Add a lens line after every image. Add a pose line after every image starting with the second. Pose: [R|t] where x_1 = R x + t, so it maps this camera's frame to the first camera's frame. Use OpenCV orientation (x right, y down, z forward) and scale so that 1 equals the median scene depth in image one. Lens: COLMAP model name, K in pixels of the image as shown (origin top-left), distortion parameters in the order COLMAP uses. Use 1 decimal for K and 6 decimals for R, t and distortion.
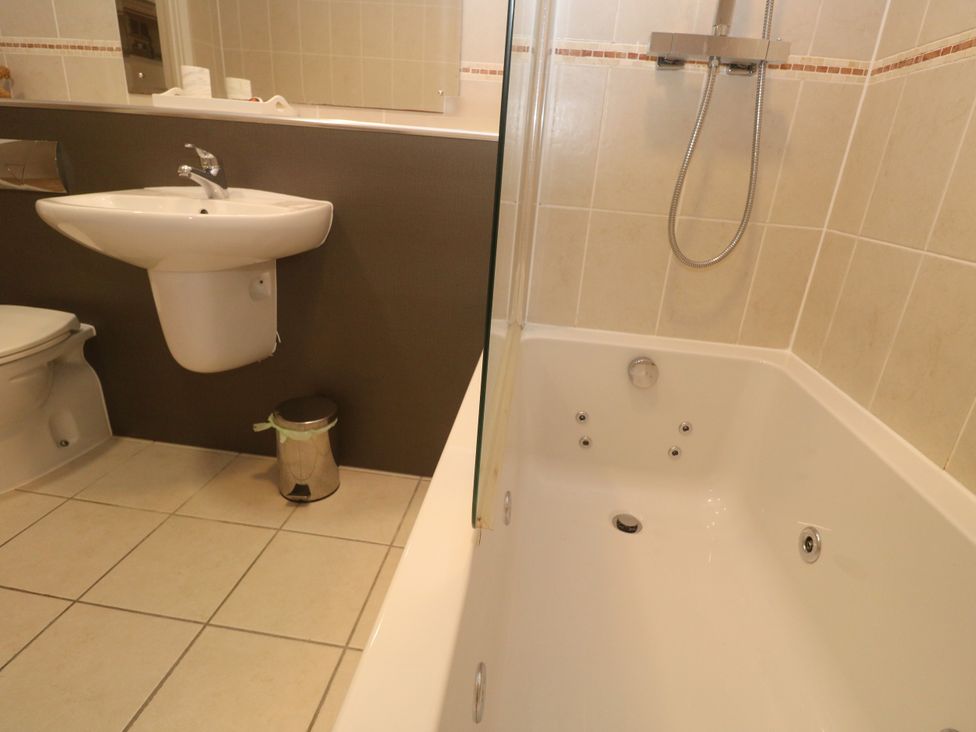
lens RADIAL K [[507.3, 0, 499.8], [0, 507.3, 355.4], [0, 0, 1]] dist [-0.000470, -0.013017]
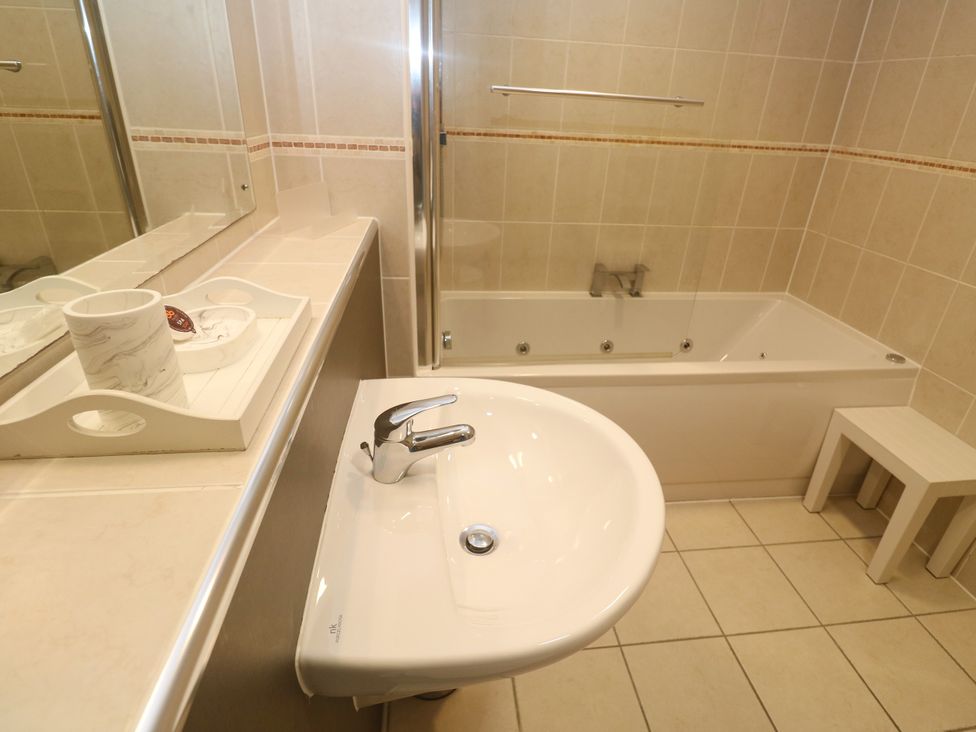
lens RADIAL K [[507.3, 0, 499.8], [0, 507.3, 355.4], [0, 0, 1]] dist [-0.000470, -0.013017]
pose [[-0.225125, -0.510120, 0.830118, -0.902132], [0.279850, 0.782235, 0.556589, -0.637821], [-0.933275, 0.357611, -0.033344, 0.796389]]
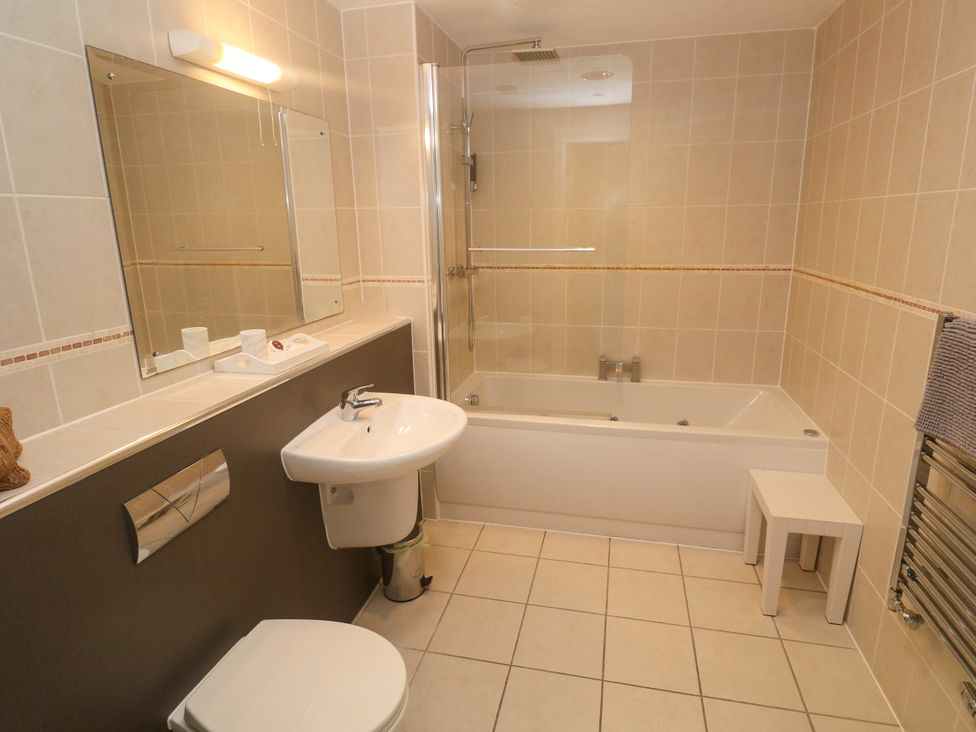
lens RADIAL K [[536.0, 0, 504.7], [0, 536.0, 352.0], [0, 0, 1]] dist [0.006127, -0.012884]
pose [[0.108449, -0.310195, 0.944467, -1.620476], [0.366705, 0.895551, 0.252022, -0.613074], [-0.923995, 0.319009, 0.210872, 0.269594]]
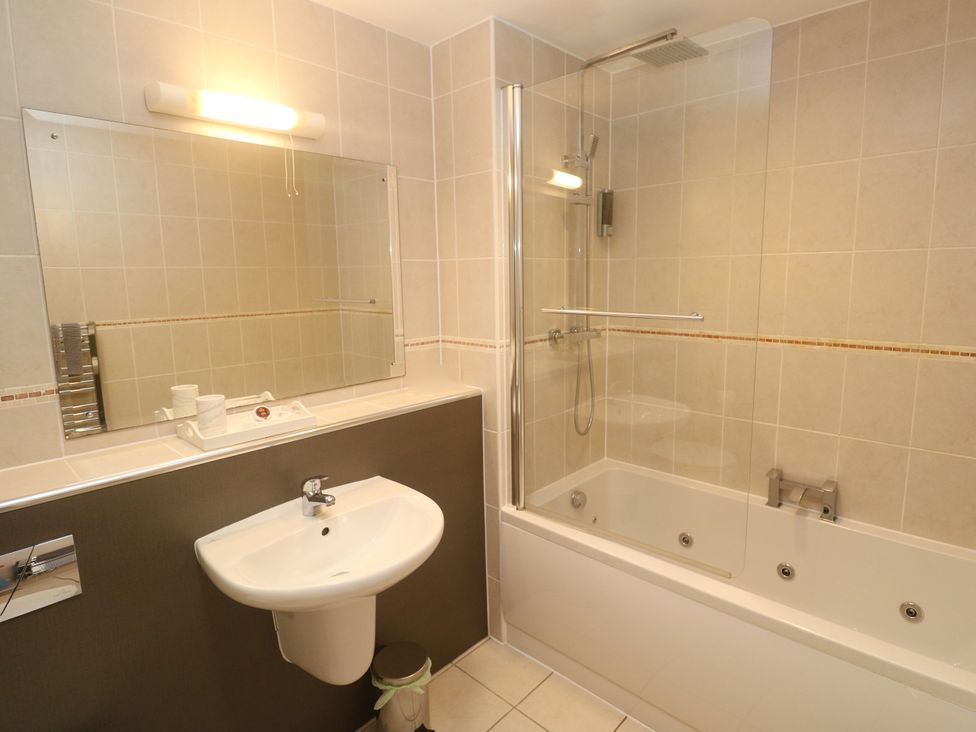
lens RADIAL K [[536.0, 0, 504.7], [0, 536.0, 352.0], [0, 0, 1]] dist [0.006127, -0.012884]
pose [[0.587617, -0.200133, 0.783998, -1.048775], [0.338558, 0.940848, -0.013581, -0.439344], [-0.734905, 0.273409, 0.620614, -0.080913]]
